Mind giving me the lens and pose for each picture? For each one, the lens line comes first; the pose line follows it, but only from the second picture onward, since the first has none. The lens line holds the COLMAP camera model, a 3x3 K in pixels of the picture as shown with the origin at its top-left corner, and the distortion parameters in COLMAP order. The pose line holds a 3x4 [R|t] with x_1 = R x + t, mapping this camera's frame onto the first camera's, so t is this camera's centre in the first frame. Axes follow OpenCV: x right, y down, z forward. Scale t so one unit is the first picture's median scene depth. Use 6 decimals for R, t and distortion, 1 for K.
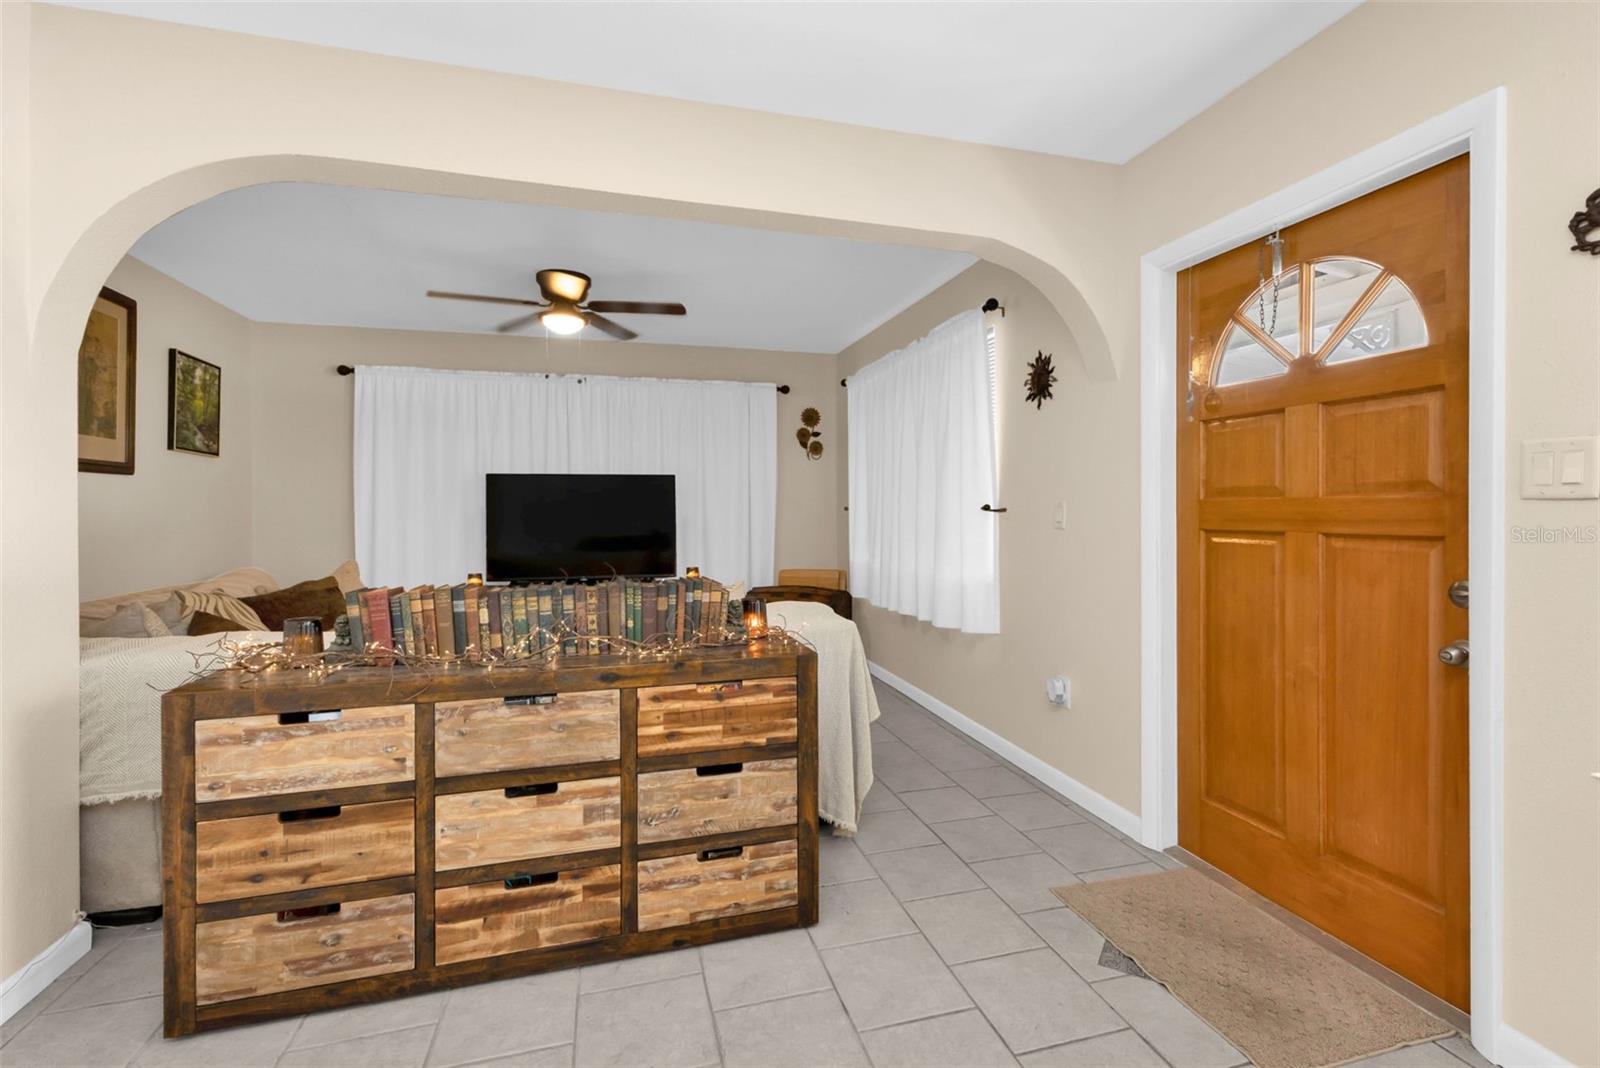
lens RADIAL K [[703.7, 0, 802.6], [0, 703.7, 514.2], [0, 0, 1]] dist [0.012170, 0.000003]
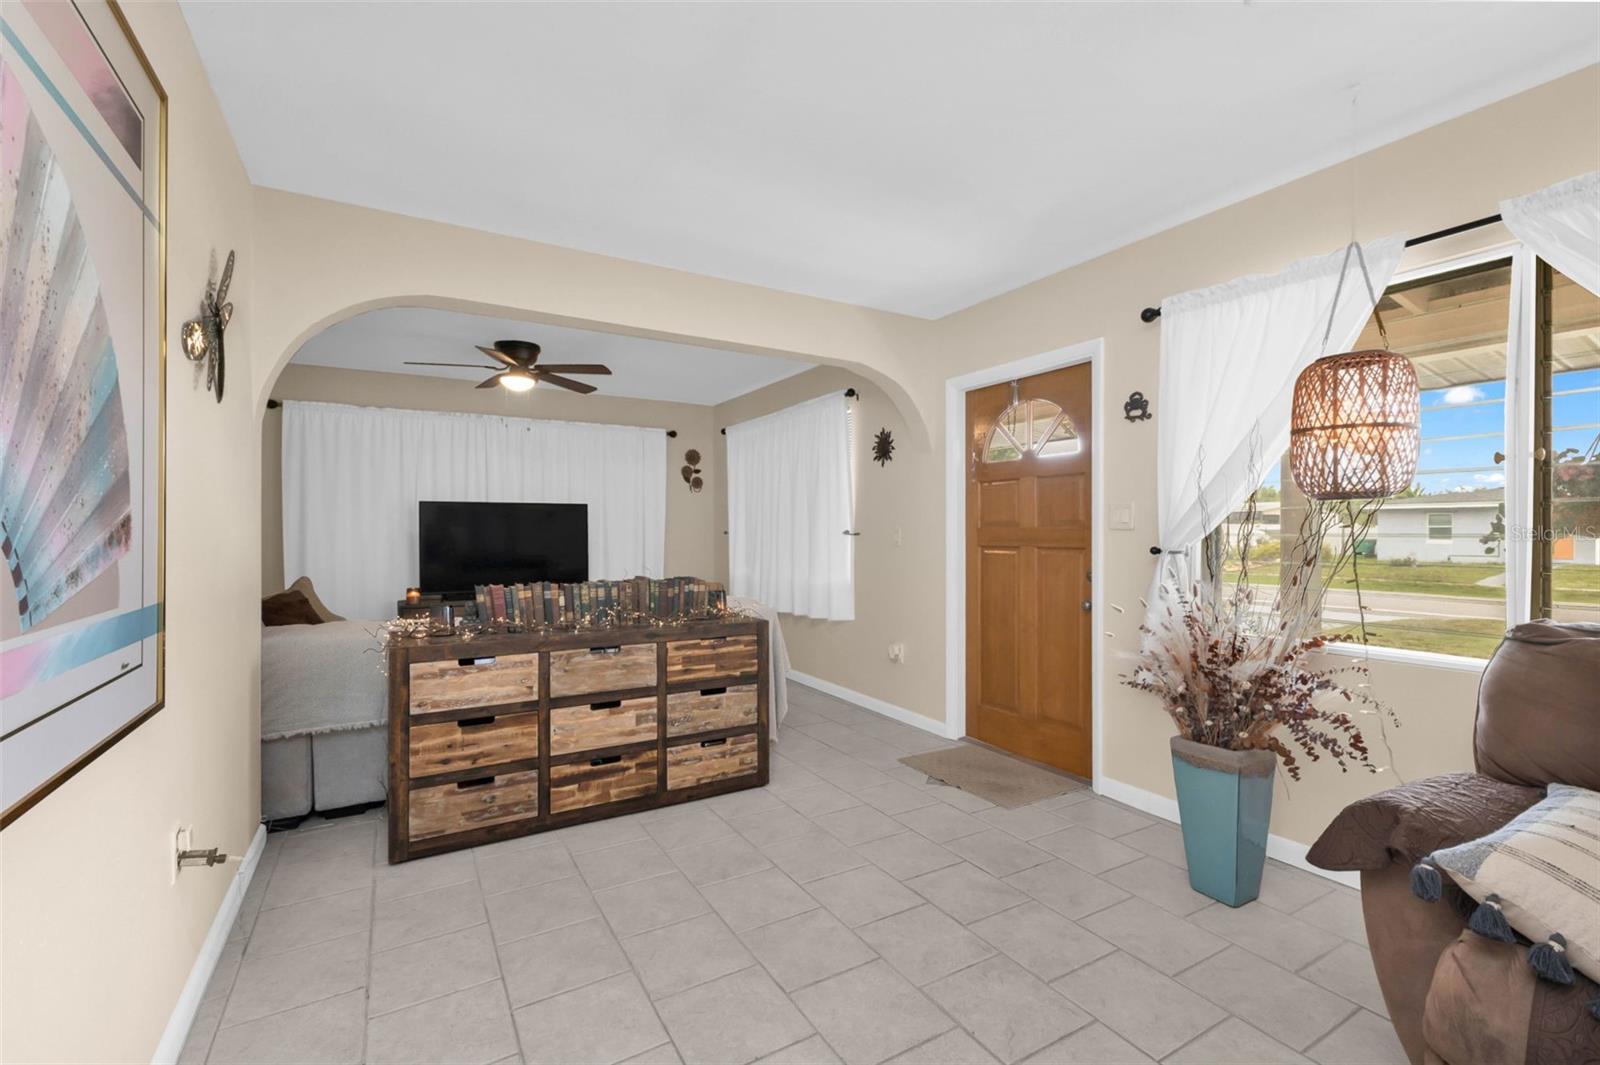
lens RADIAL K [[693.6, 0, 803.9], [0, 693.6, 537.5], [0, 0, 1]] dist [0.010840, -0.000870]
pose [[0.966594, 0.001534, 0.256306, -0.341193], [-0.001273, 0.999998, -0.001186, 0.005712], [-0.256308, 0.000820, 0.966595, -0.639077]]
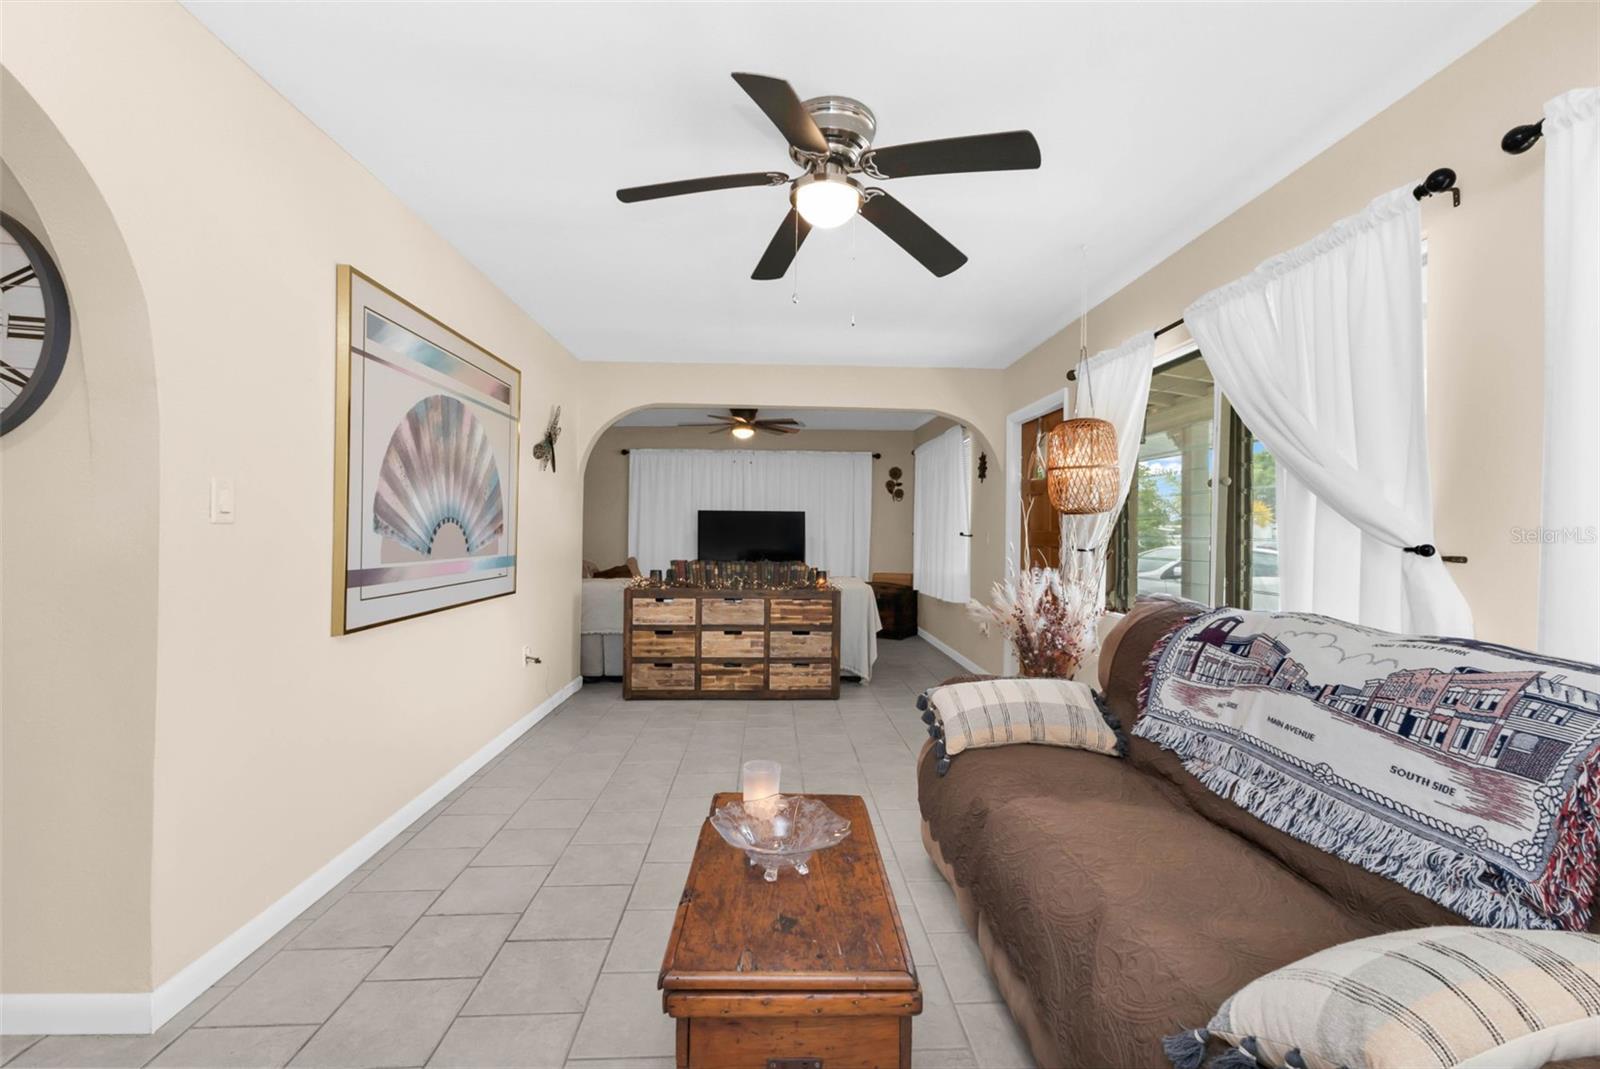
lens RADIAL K [[691.4, 0, 803.7], [0, 691.4, 527.1], [0, 0, 1]] dist [0.000939, -0.000133]
pose [[0.974868, 0.011686, -0.222479, 0.471278], [-0.015242, 0.999782, -0.014272, 0.008753], [0.222263, 0.017304, 0.974833, -1.543111]]
